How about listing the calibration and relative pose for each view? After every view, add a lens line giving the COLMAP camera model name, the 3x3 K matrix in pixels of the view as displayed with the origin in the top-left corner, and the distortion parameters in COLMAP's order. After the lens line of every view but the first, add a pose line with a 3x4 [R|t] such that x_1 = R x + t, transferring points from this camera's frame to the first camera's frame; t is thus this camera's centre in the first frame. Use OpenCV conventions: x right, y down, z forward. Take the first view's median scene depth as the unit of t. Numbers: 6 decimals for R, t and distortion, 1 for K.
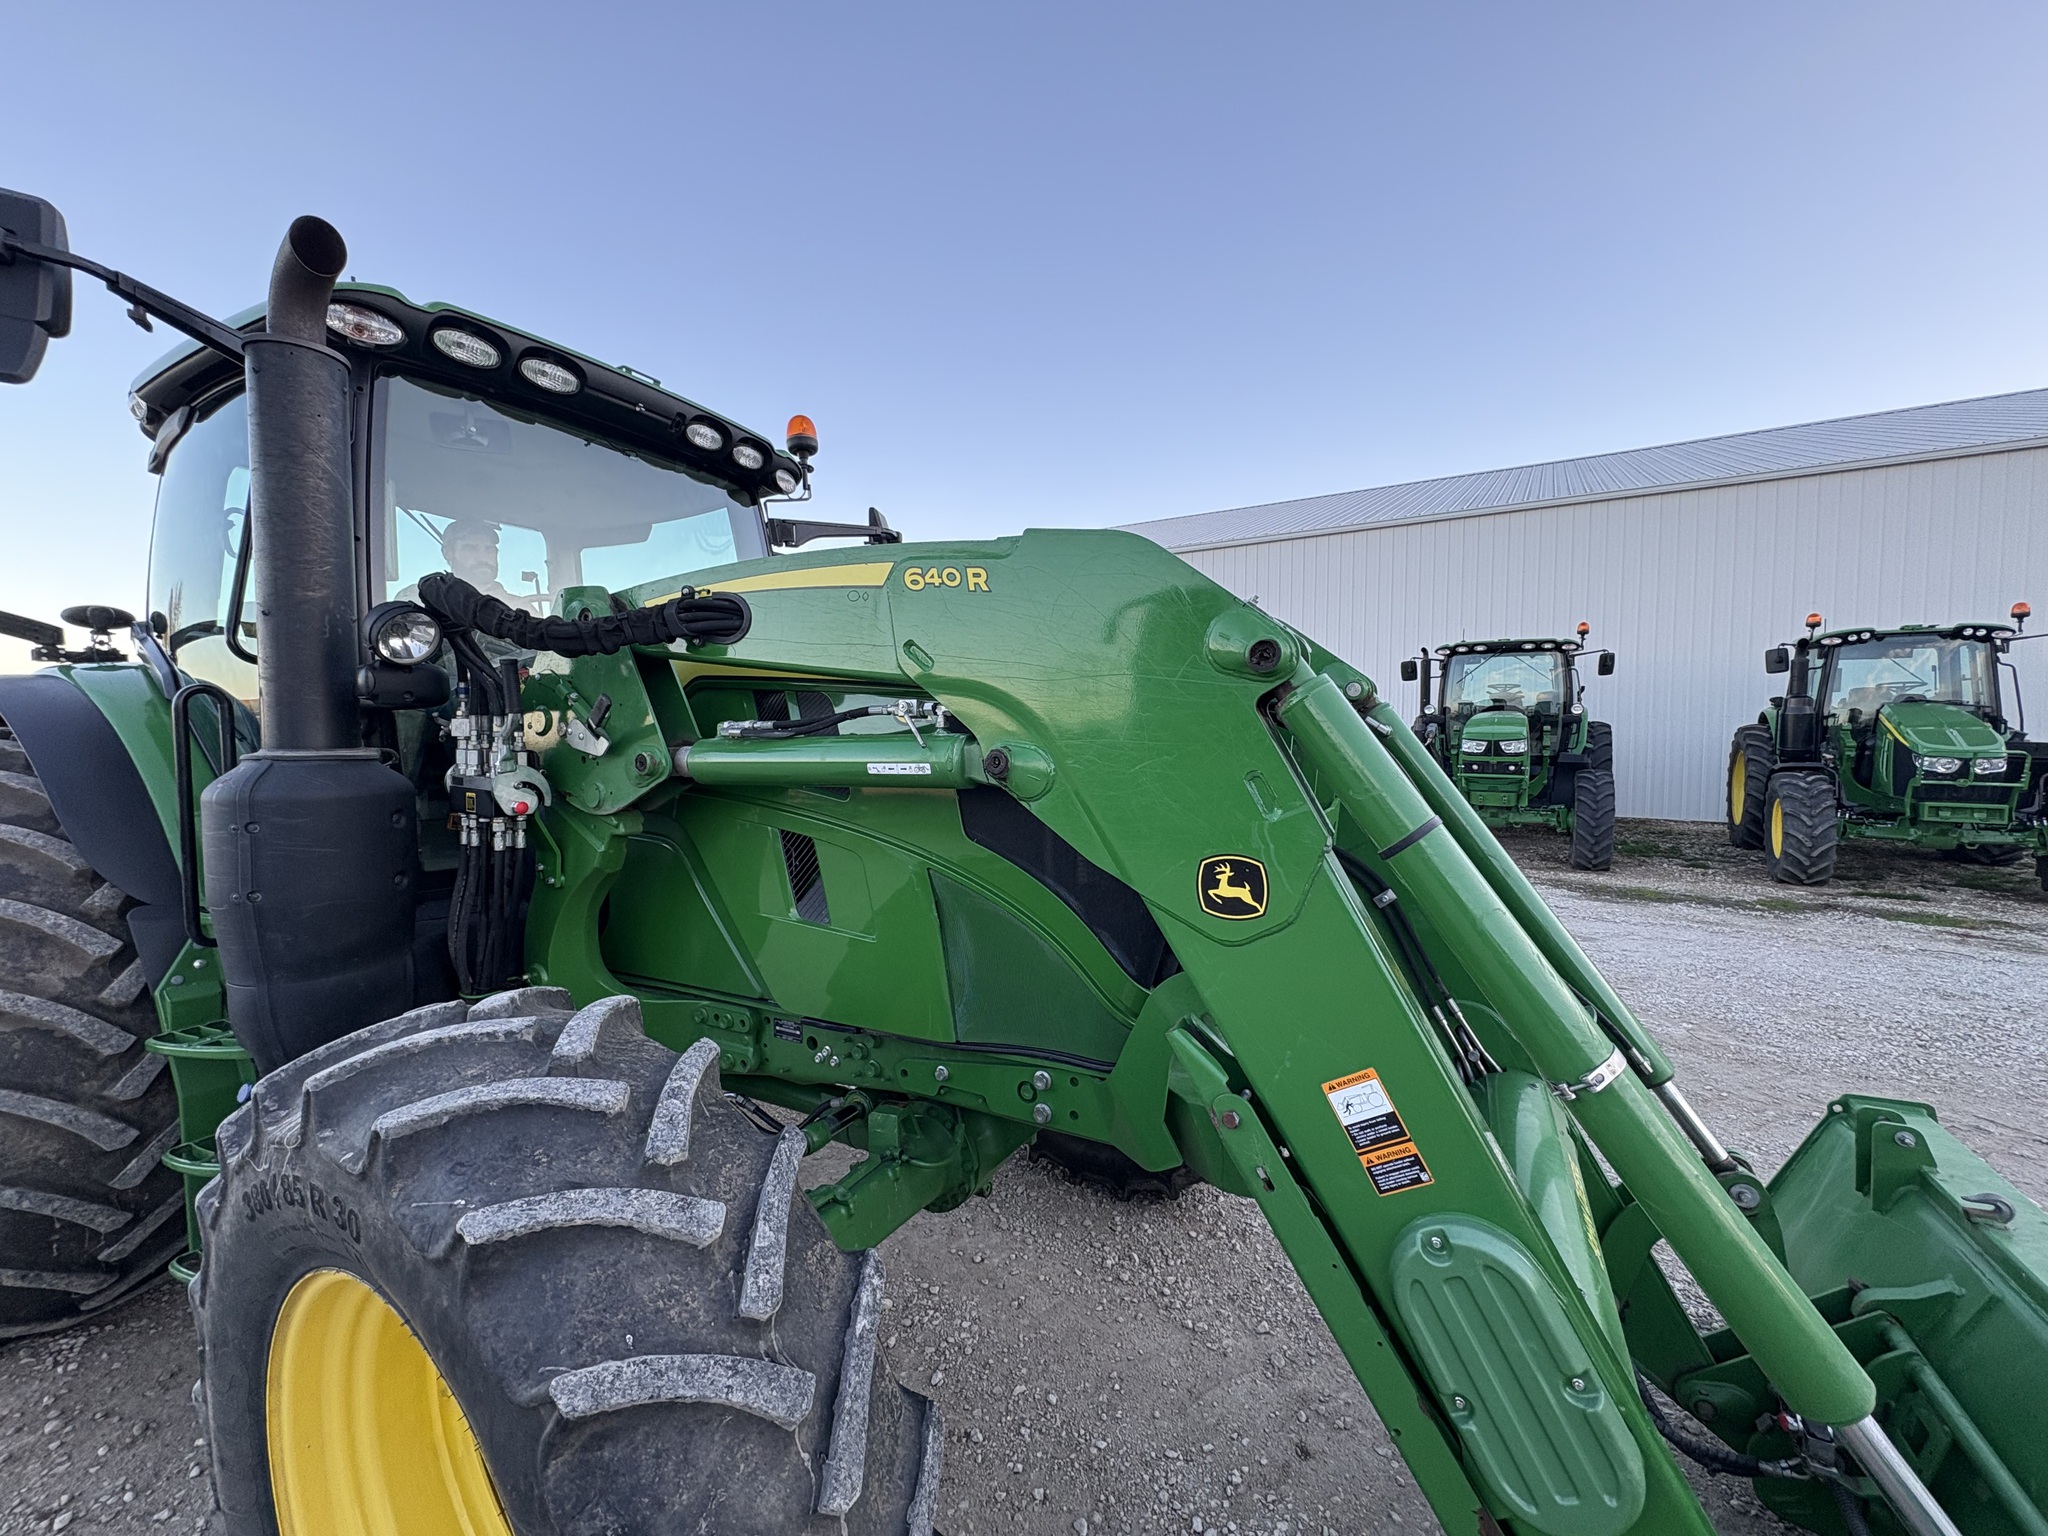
lens RADIAL K [[814.4, 0, 1026.7], [0, 814.4, 768.5], [0, 0, 1]] dist [-0.000390, 0.000367]
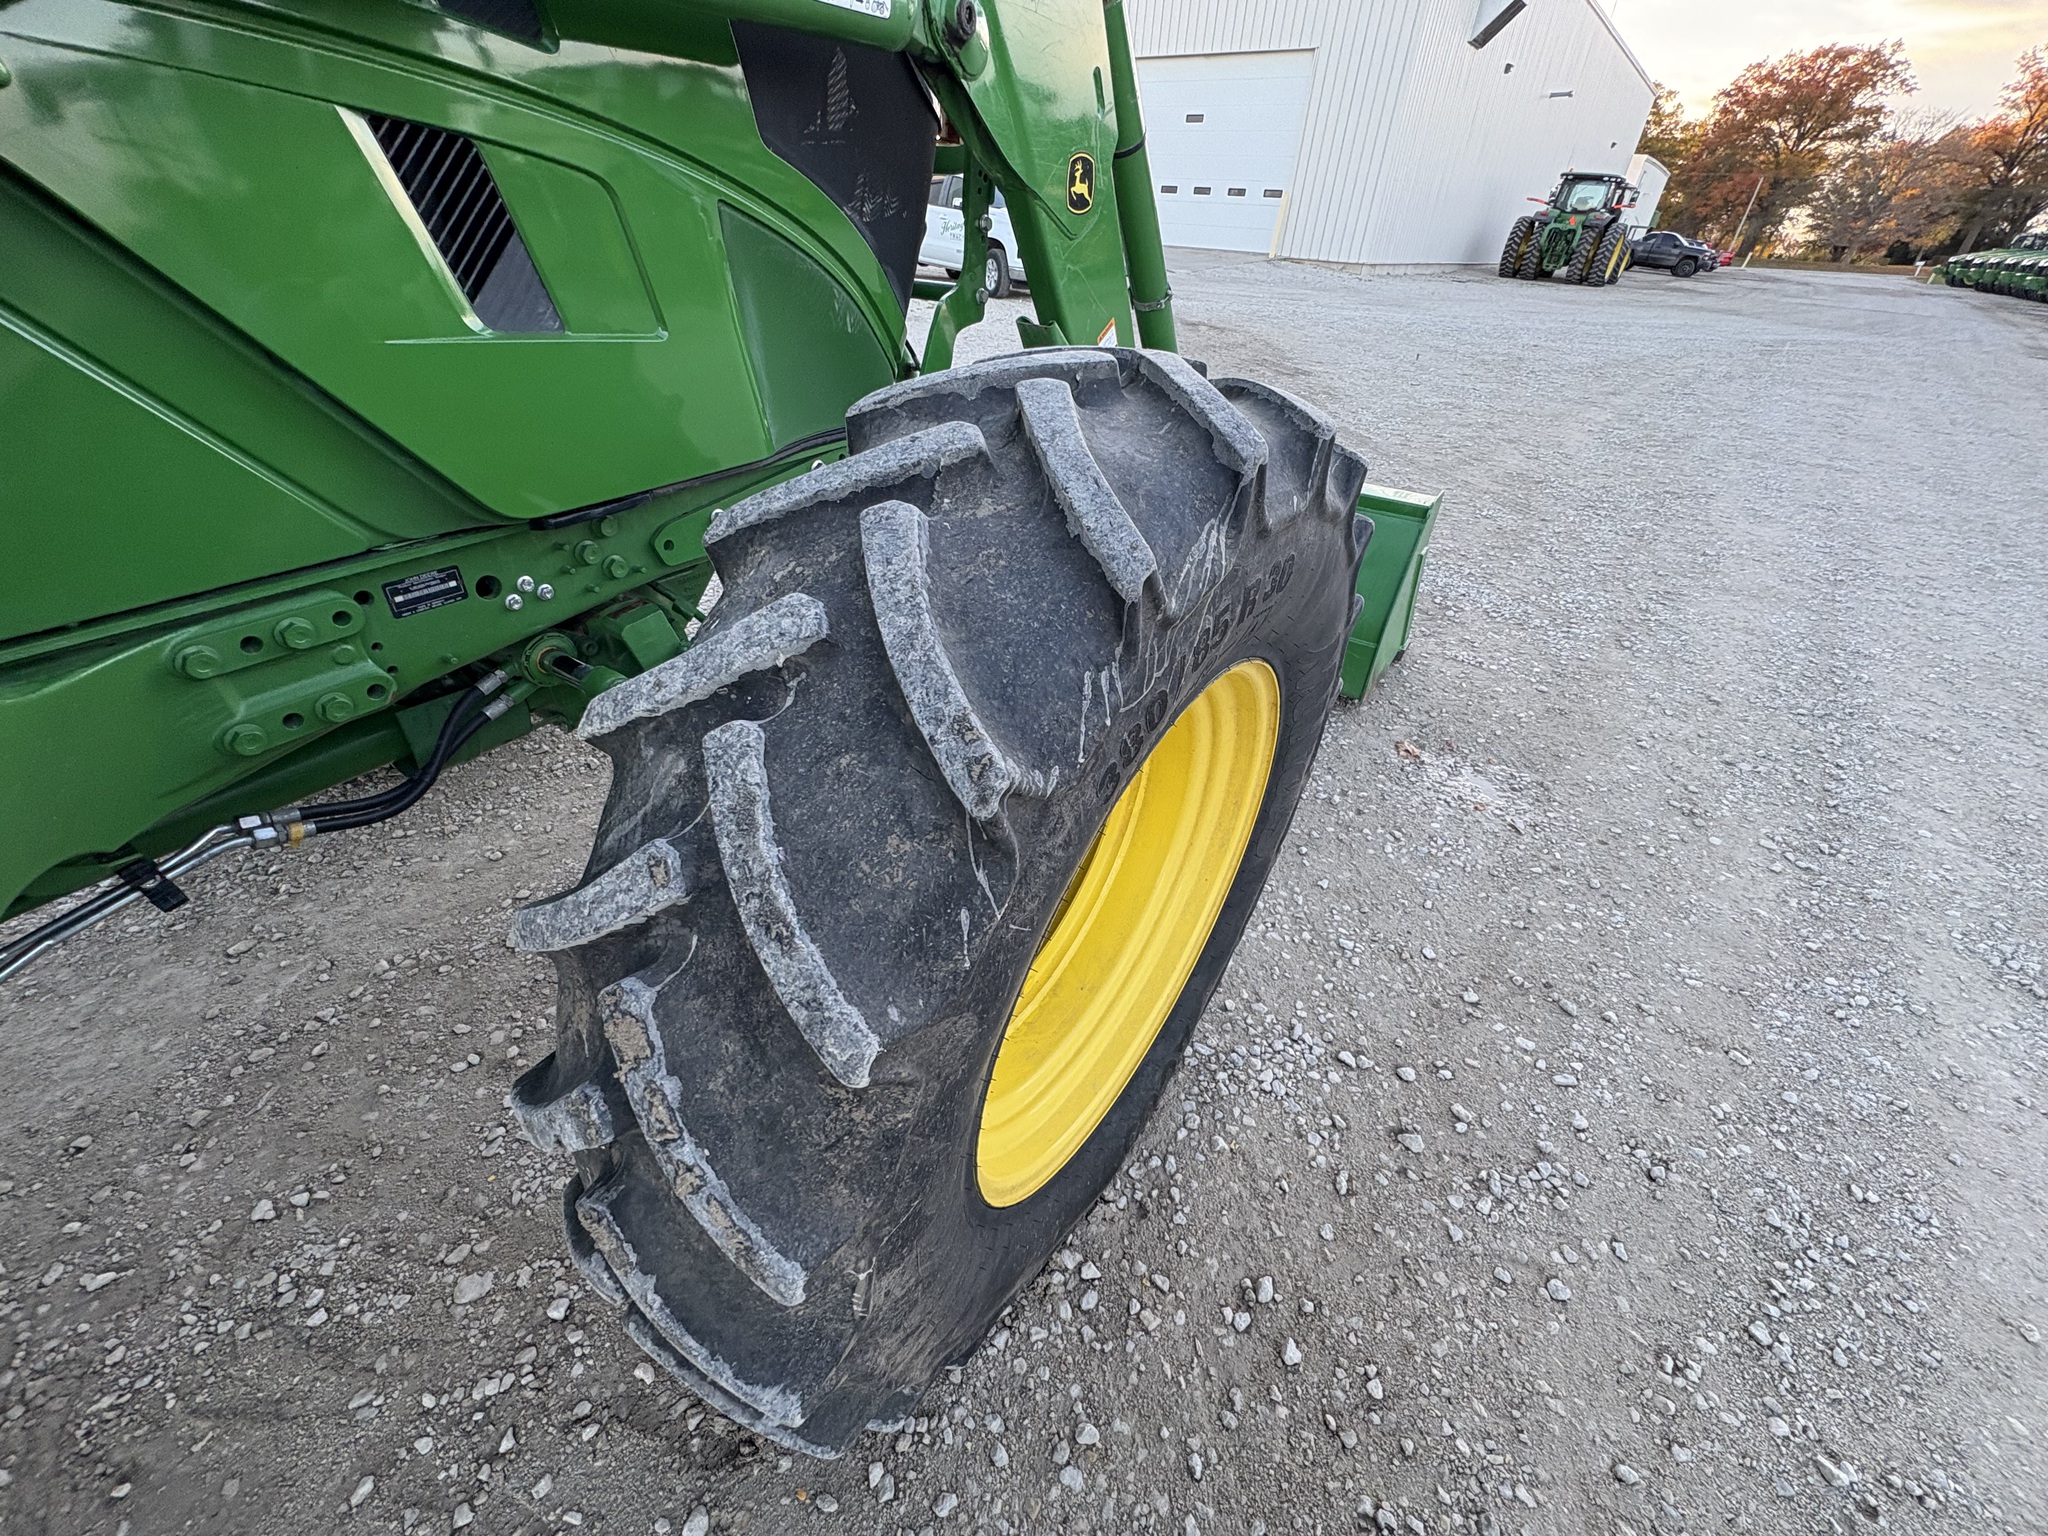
lens RADIAL K [[823.1, 0, 1025.8], [0, 823.1, 775.7], [0, 0, 1]] dist [-0.001128, -0.000372]
pose [[0.092526, -0.560893, 0.822701, -0.863413], [-0.006129, 0.825909, 0.563770, 0.119385], [-0.995691, -0.057206, 0.072980, 0.603276]]
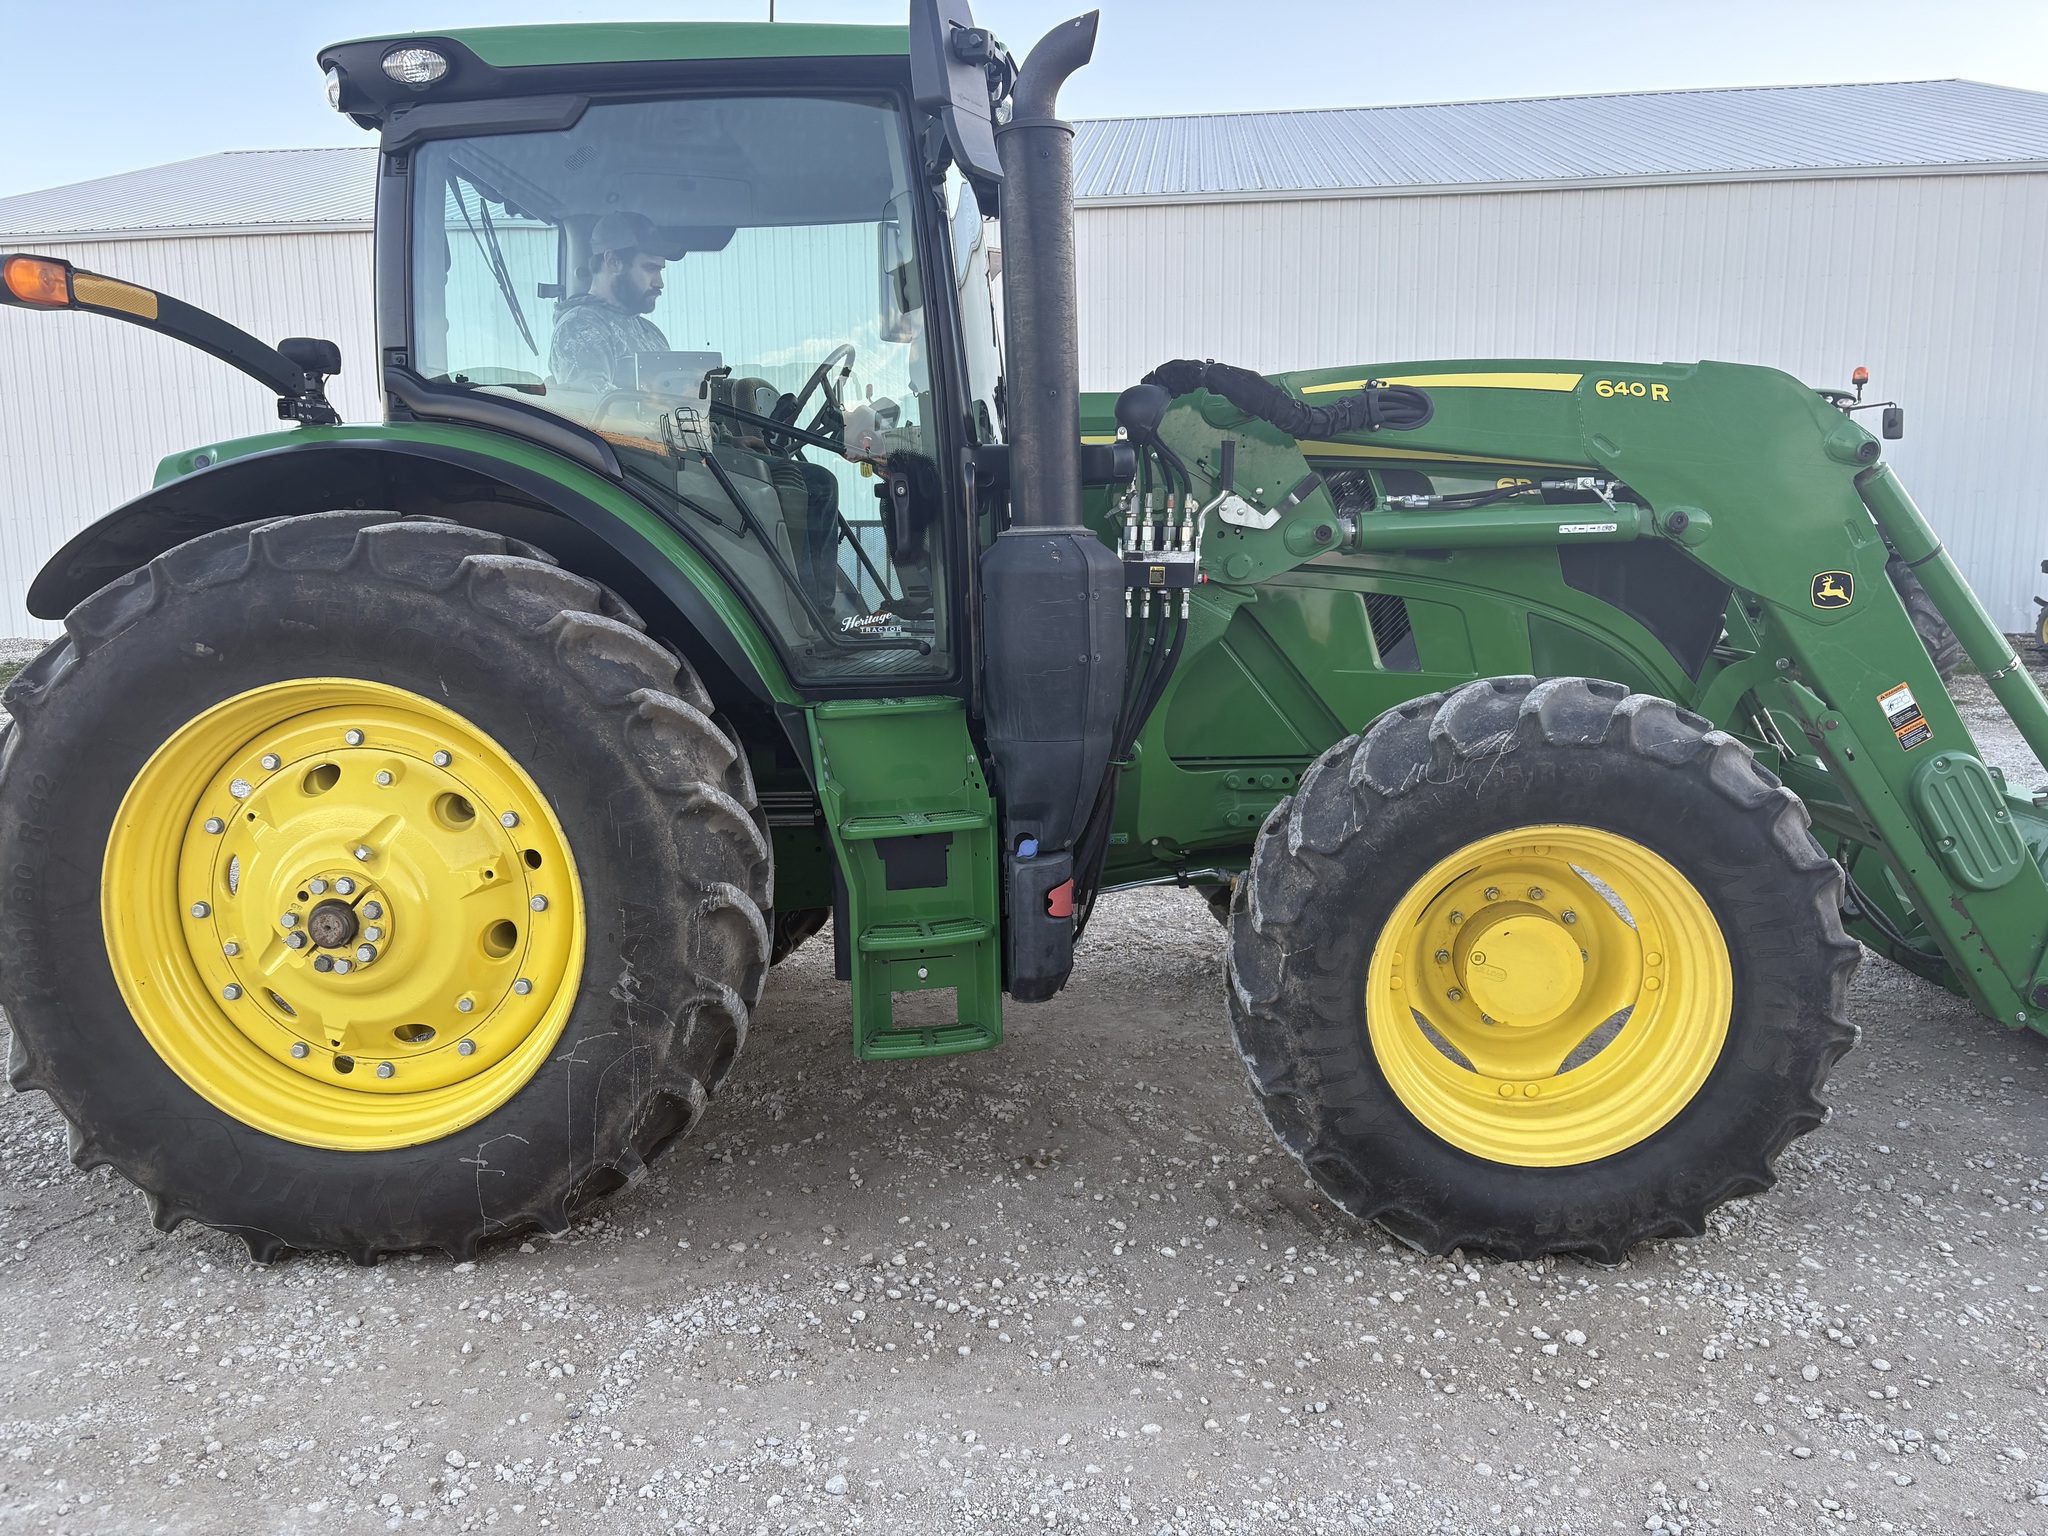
lens RADIAL K [[1535.6, 0, 1023.1], [0, 1535.6, 780.7], [0, 0, 1]] dist [0.072120, -0.085612]
pose [[0.898344, -0.082674, 0.431444, -1.728563], [0.034854, 0.992449, 0.117603, 0.064862], [-0.437908, -0.090610, 0.894442, -0.767716]]
